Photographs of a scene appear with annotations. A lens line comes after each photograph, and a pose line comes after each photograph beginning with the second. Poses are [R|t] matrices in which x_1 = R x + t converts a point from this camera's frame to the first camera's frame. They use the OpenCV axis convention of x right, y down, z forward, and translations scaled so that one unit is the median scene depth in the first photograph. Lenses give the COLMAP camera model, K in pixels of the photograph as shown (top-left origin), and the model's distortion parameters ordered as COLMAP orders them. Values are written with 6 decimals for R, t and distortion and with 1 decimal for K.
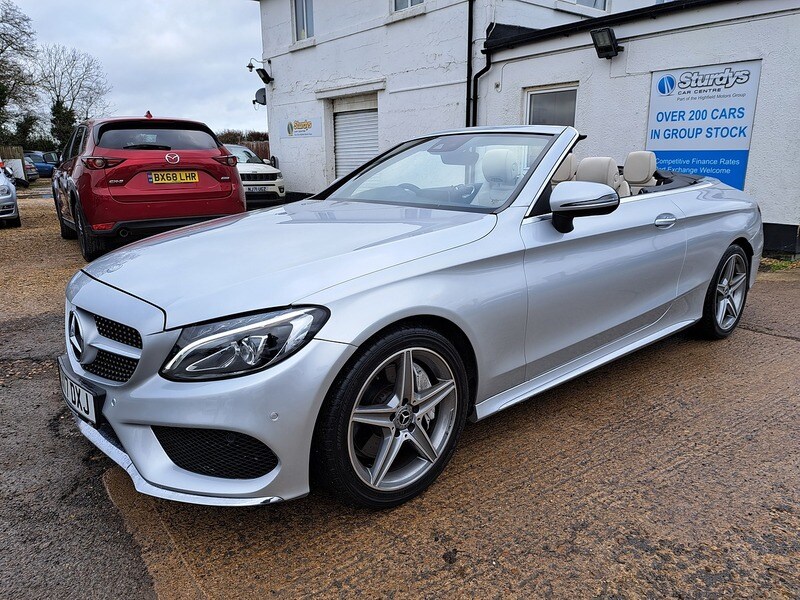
lens RADIAL K [[578.4, 0, 411.3], [0, 578.4, 305.8], [0, 0, 1]] dist [0.064090, -0.064944]
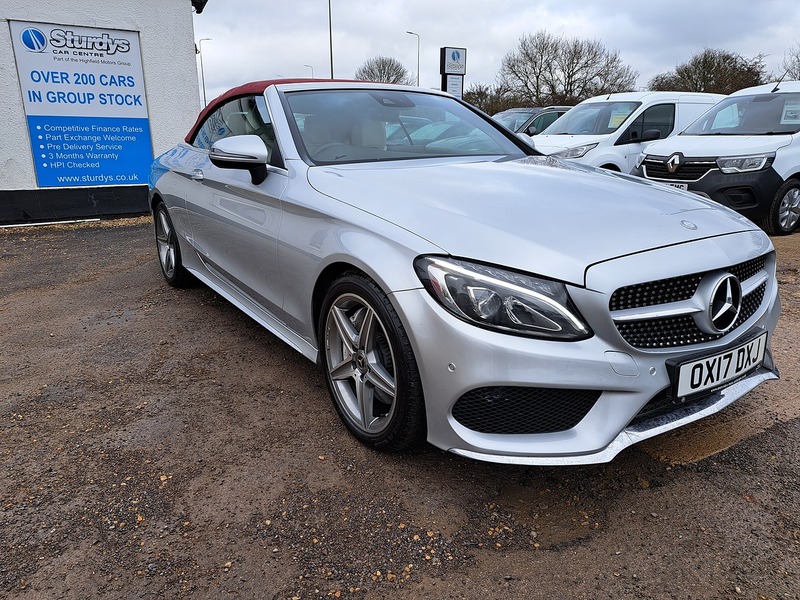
lens RADIAL K [[578.4, 0, 414.7], [0, 578.4, 299.5], [0, 0, 1]] dist [0.064090, -0.064944]
pose [[0.122722, -0.267553, 0.955696, -0.478619], [0.240899, 0.942206, 0.232842, -0.088879], [-0.962760, 0.201651, 0.180083, 0.418441]]
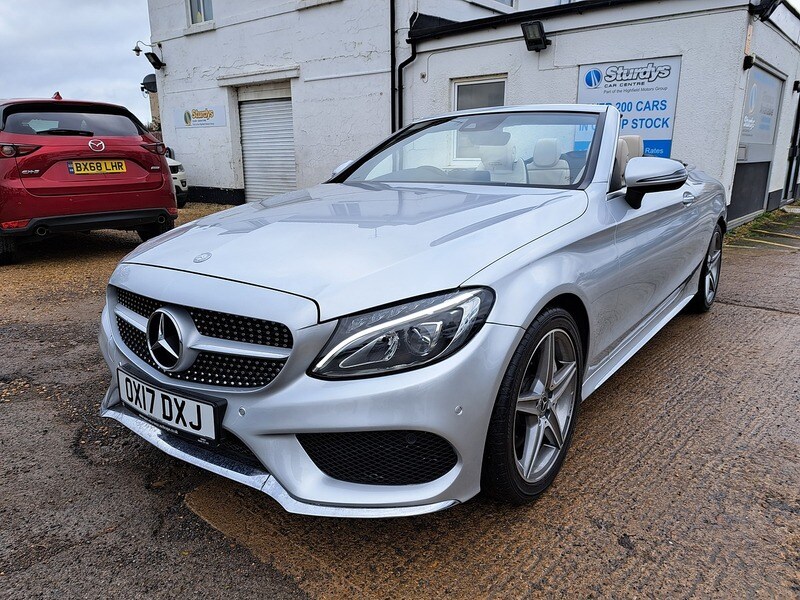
lens RADIAL K [[578.4, 0, 411.0], [0, 578.4, 303.7], [0, 0, 1]] dist [0.064090, -0.064944]
pose [[0.979446, -0.050927, 0.195169, -0.124872], [0.050209, 0.998701, 0.008629, 0.003567], [-0.195355, 0.001347, 0.980732, 0.035238]]
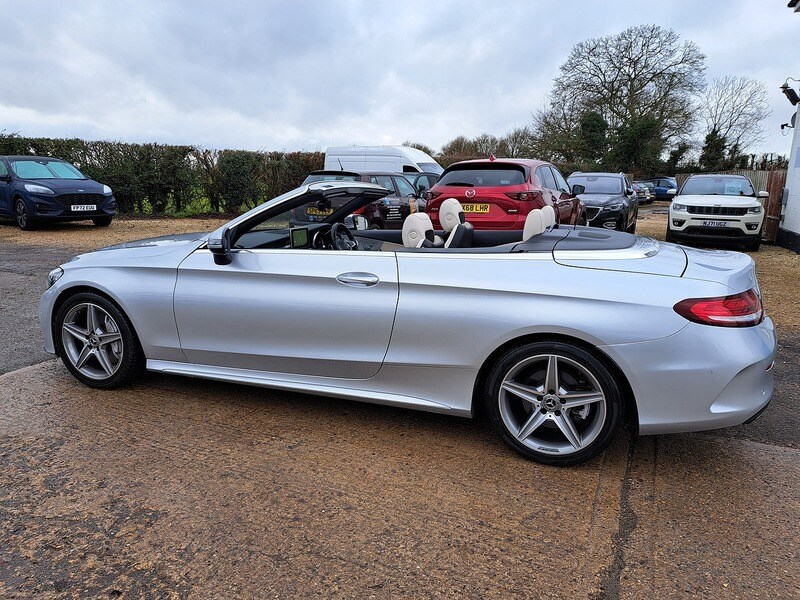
lens RADIAL K [[578.4, 0, 400.8], [0, 578.4, 305.0], [0, 0, 1]] dist [0.064090, -0.064944]
pose [[0.468960, 0.199823, -0.860318, 0.638652], [-0.232466, 0.967651, 0.098036, -0.103850], [0.852078, 0.154020, 0.500241, 0.274401]]
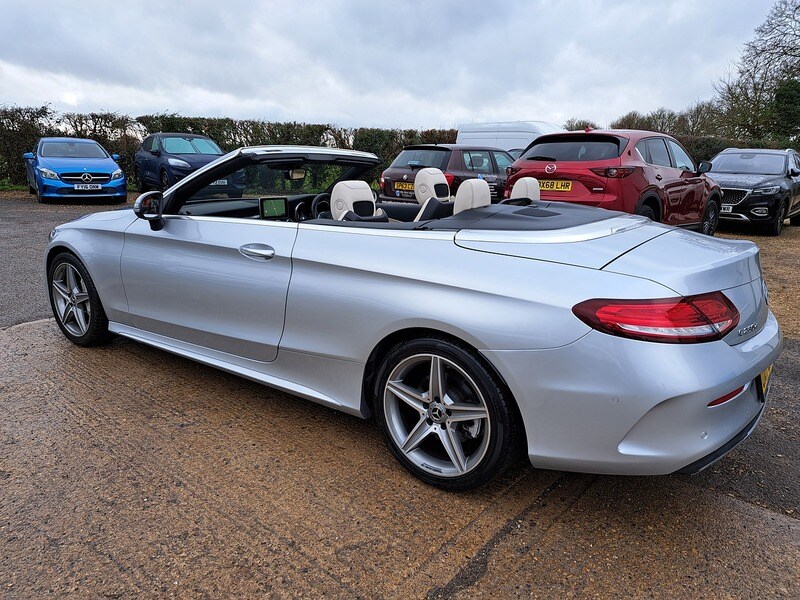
lens RADIAL K [[578.4, 0, 397.6], [0, 578.4, 311.7], [0, 0, 1]] dist [0.064090, -0.064944]
pose [[0.206951, 0.264231, -0.941994, 0.647003], [-0.262845, 0.942456, 0.206615, -0.143826], [0.942382, 0.204840, 0.264493, 0.472258]]
